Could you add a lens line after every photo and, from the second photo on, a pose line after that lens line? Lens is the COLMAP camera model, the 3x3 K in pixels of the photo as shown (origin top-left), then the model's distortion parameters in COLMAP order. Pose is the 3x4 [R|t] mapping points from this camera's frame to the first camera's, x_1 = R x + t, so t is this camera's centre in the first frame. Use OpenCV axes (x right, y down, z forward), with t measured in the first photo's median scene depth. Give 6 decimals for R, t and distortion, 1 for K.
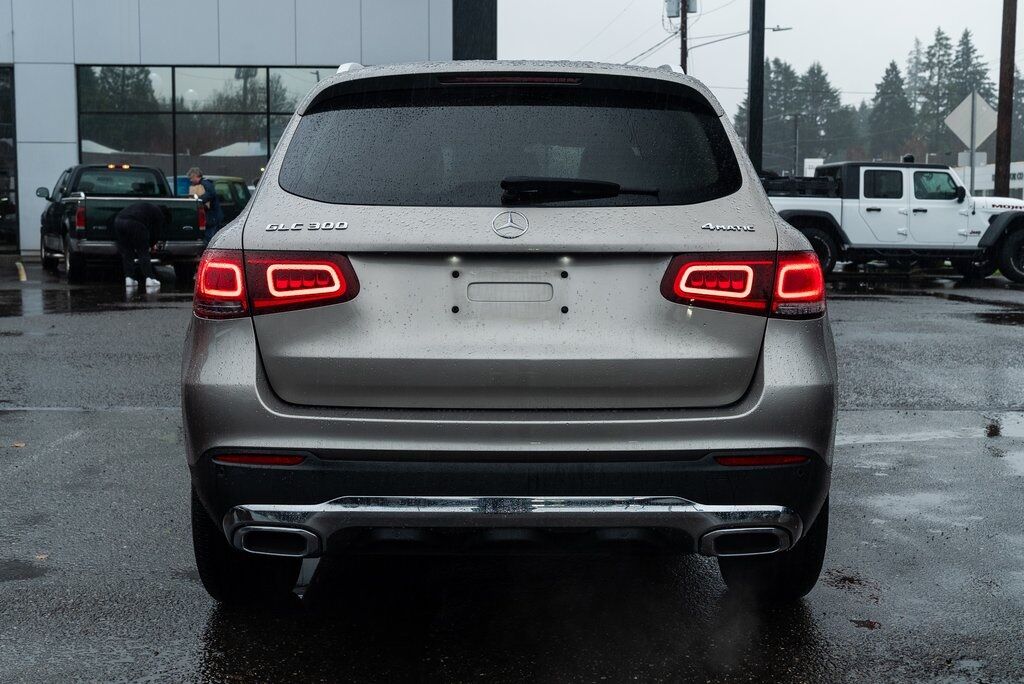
lens RADIAL K [[1348.8, 0, 512.0], [0, 1348.8, 342.0], [0, 0, 1]] dist [0.031094, 0.047135]
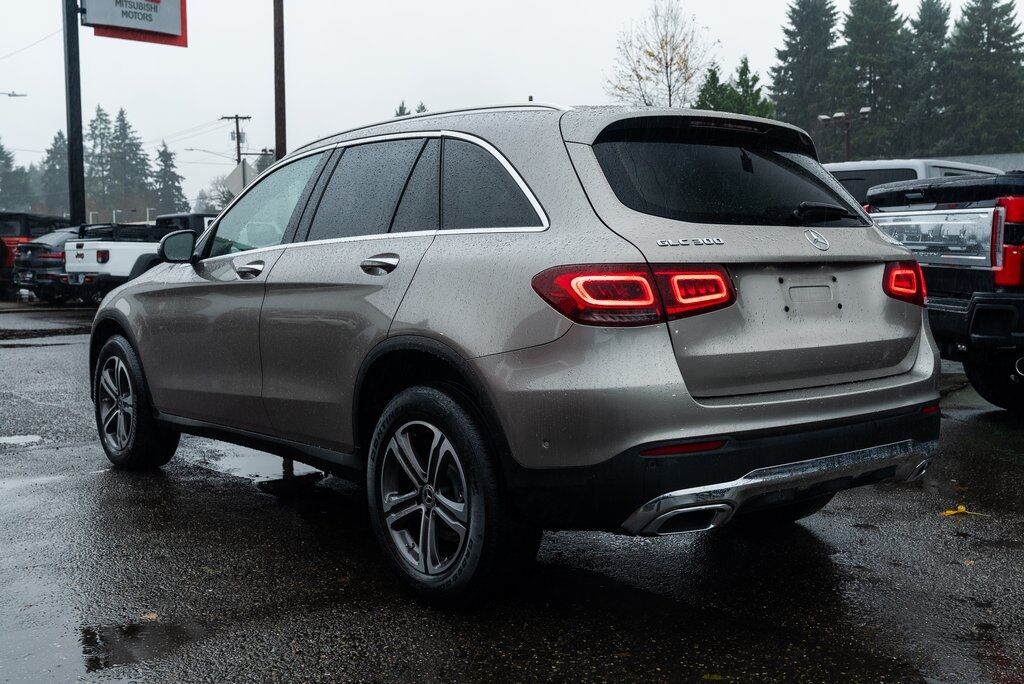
lens RADIAL K [[1126.2, 0, 512.0], [0, 1126.2, 342.0], [0, 0, 1]] dist [0.004799, 0.005347]
pose [[0.772090, -0.054750, 0.633151, -0.872916], [0.069980, 0.997548, 0.000924, -0.012234], [-0.631649, 0.043595, 0.774028, 0.356842]]
